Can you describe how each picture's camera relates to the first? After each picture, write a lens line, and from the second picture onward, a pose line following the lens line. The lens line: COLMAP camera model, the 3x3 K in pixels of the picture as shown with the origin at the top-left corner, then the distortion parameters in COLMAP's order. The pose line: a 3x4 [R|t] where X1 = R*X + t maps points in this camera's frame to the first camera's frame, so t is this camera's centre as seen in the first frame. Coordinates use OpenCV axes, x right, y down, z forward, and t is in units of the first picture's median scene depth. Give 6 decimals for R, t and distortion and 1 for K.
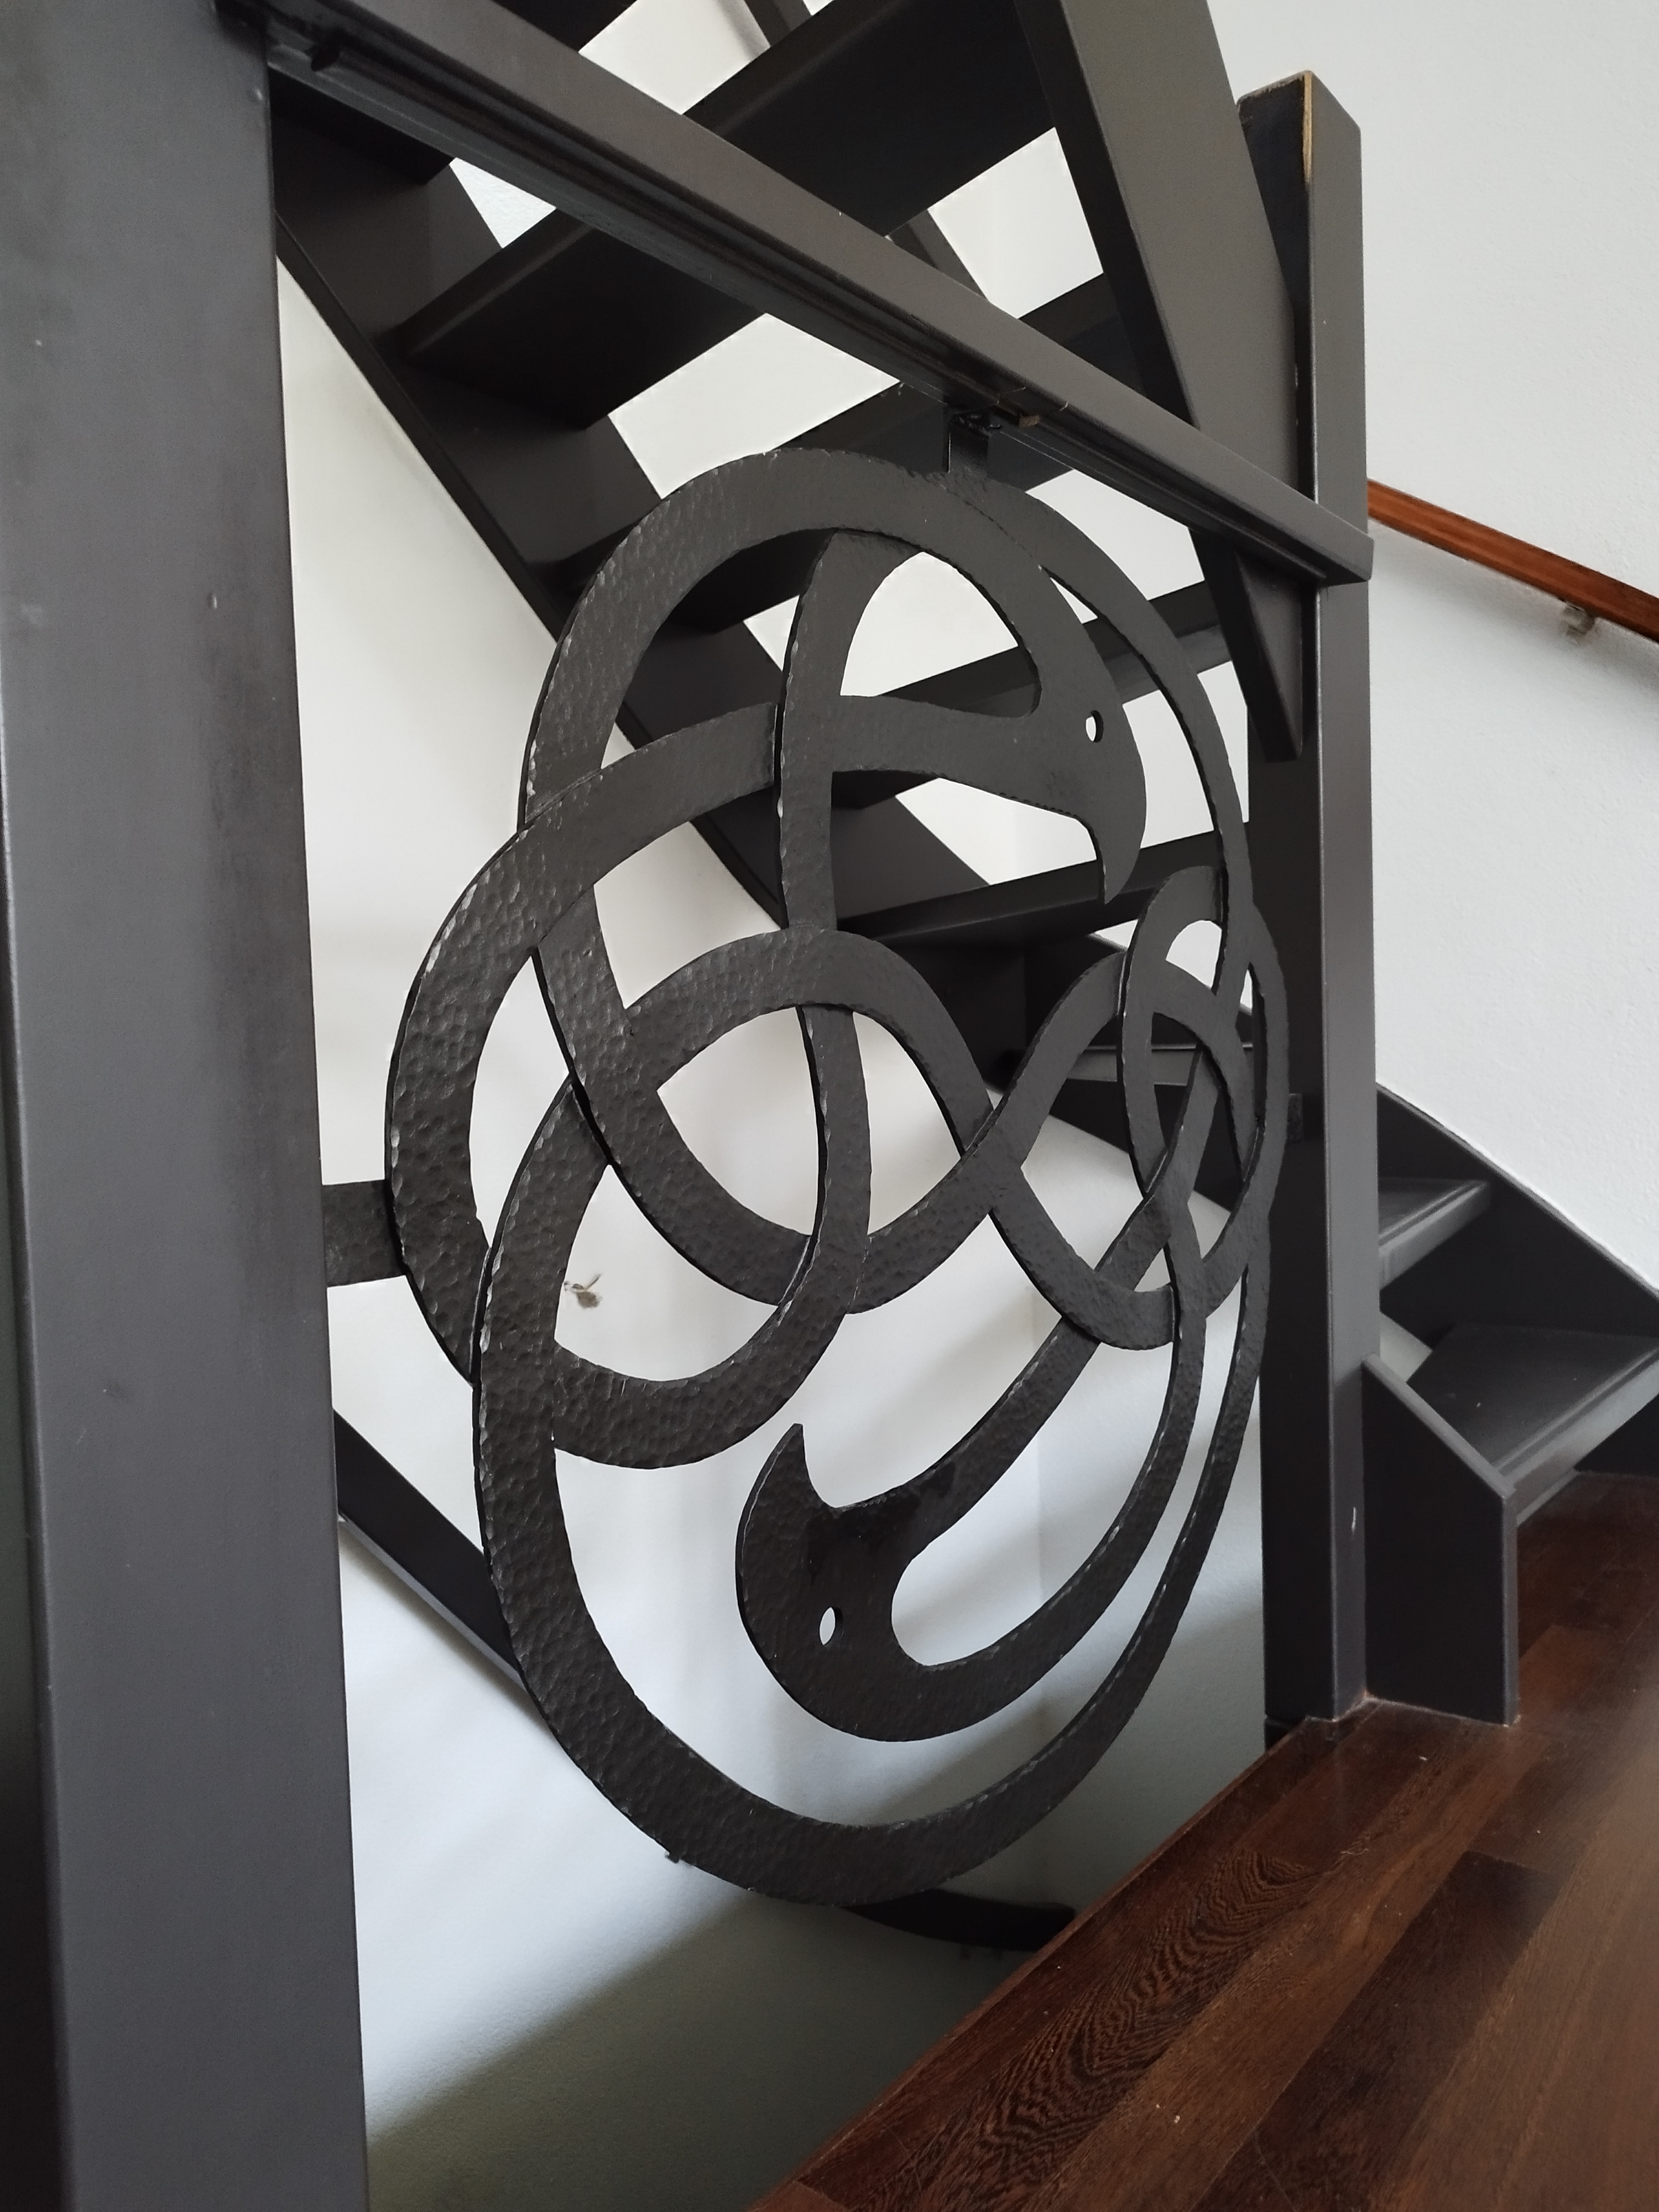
lens RADIAL K [[1572.0, 0, 829.5], [0, 1572.0, 1106.0], [0, 0, 1]] dist [0.001334, 0.000761]
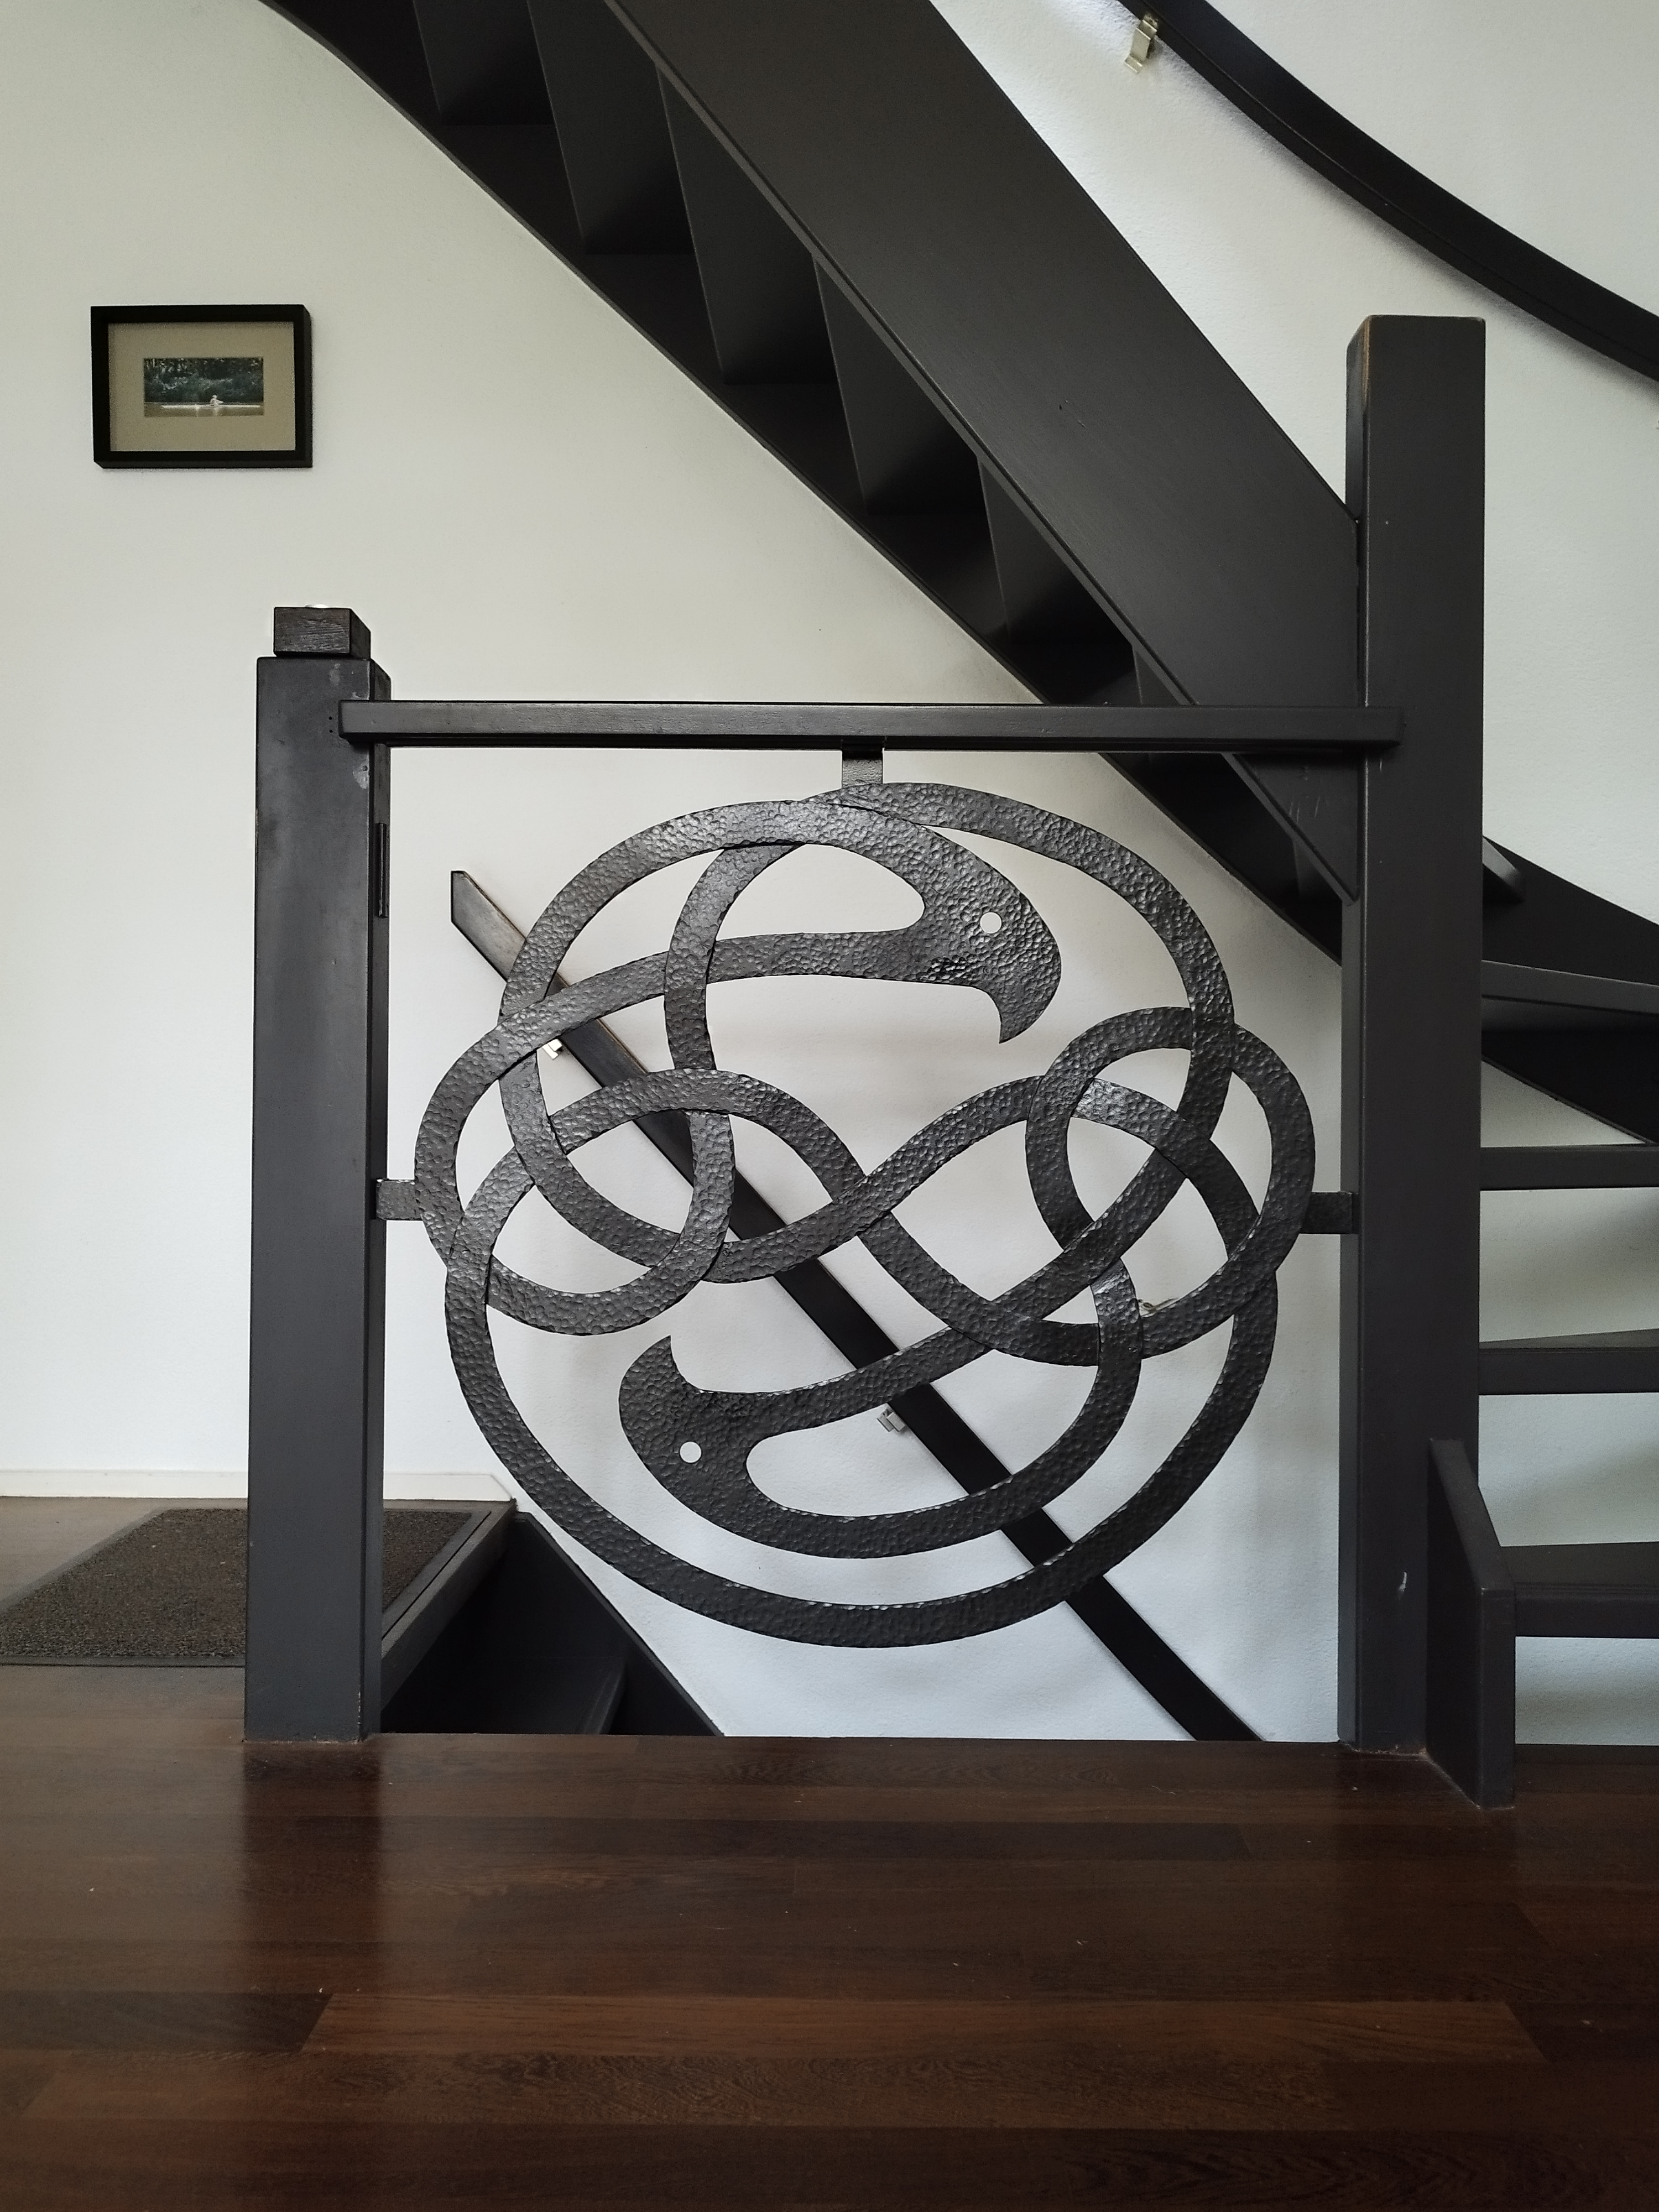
lens RADIAL K [[1572.0, 0, 829.5], [0, 1572.0, 1106.0], [0, 0, 1]] dist [0.001334, 0.000761]
pose [[0.625608, 0.029712, -0.779572, 1.589850], [-0.055652, 0.998428, -0.006608, -0.068979], [0.778150, 0.047519, 0.626278, -0.031060]]
